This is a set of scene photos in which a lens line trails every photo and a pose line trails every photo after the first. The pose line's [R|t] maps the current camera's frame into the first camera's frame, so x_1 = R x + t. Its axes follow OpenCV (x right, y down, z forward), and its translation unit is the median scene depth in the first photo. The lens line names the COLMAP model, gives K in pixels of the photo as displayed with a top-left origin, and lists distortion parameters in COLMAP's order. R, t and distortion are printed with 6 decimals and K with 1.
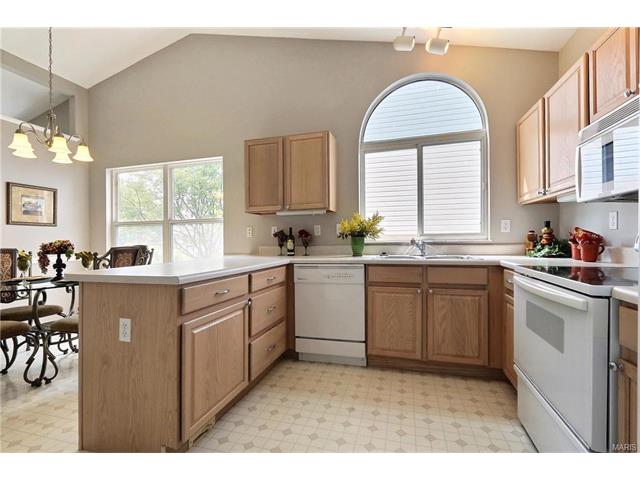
lens RADIAL K [[296.0, 0, 326.5], [0, 296.0, 238.1], [0, 0, 1]] dist [0.002933, 0.000012]
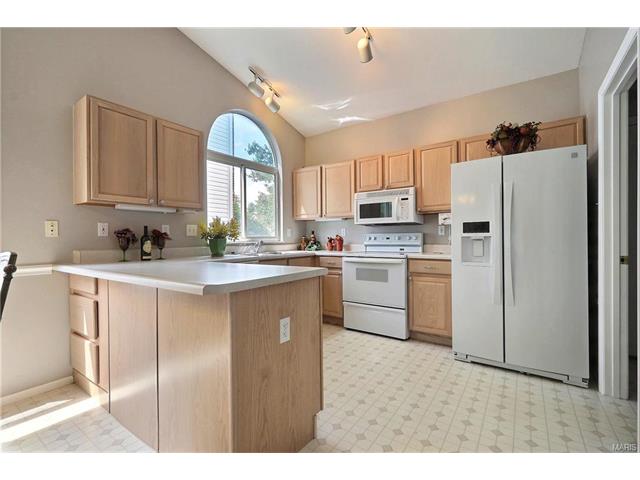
lens RADIAL K [[296.0, 0, 326.5], [0, 296.0, 238.1], [0, 0, 1]] dist [0.002933, 0.000012]
pose [[0.309552, 0.012527, 0.950800, -1.001601], [-0.000317, 0.999915, -0.013071, 0.011188], [-0.950883, 0.003744, 0.309529, 0.358619]]
